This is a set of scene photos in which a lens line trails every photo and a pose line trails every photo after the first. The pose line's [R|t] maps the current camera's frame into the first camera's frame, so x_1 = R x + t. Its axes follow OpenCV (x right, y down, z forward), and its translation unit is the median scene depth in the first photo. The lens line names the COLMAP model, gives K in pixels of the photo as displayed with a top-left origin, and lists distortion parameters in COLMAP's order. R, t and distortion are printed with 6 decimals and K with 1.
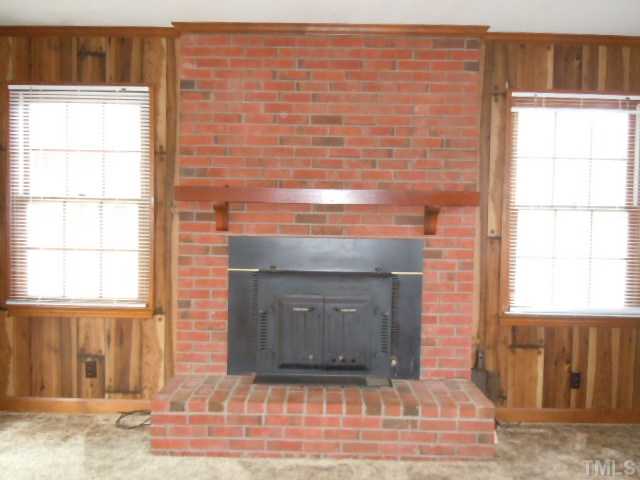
lens RADIAL K [[571.6, 0, 318.3], [0, 571.6, 242.6], [0, 0, 1]] dist [0.013149, -0.026928]
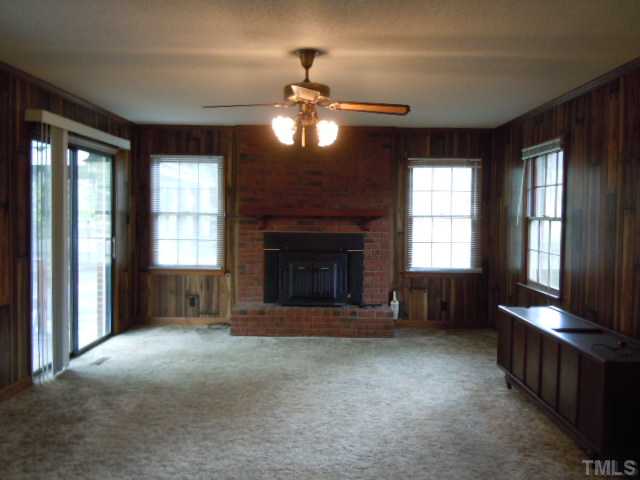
lens RADIAL K [[571.6, 0, 323.9], [0, 571.6, 236.8], [0, 0, 1]] dist [0.013149, -0.026928]
pose [[0.999820, -0.006150, 0.017936, 0.011467], [0.006174, 0.999980, -0.001282, 0.007630], [-0.017928, 0.001392, 0.999838, -0.936619]]
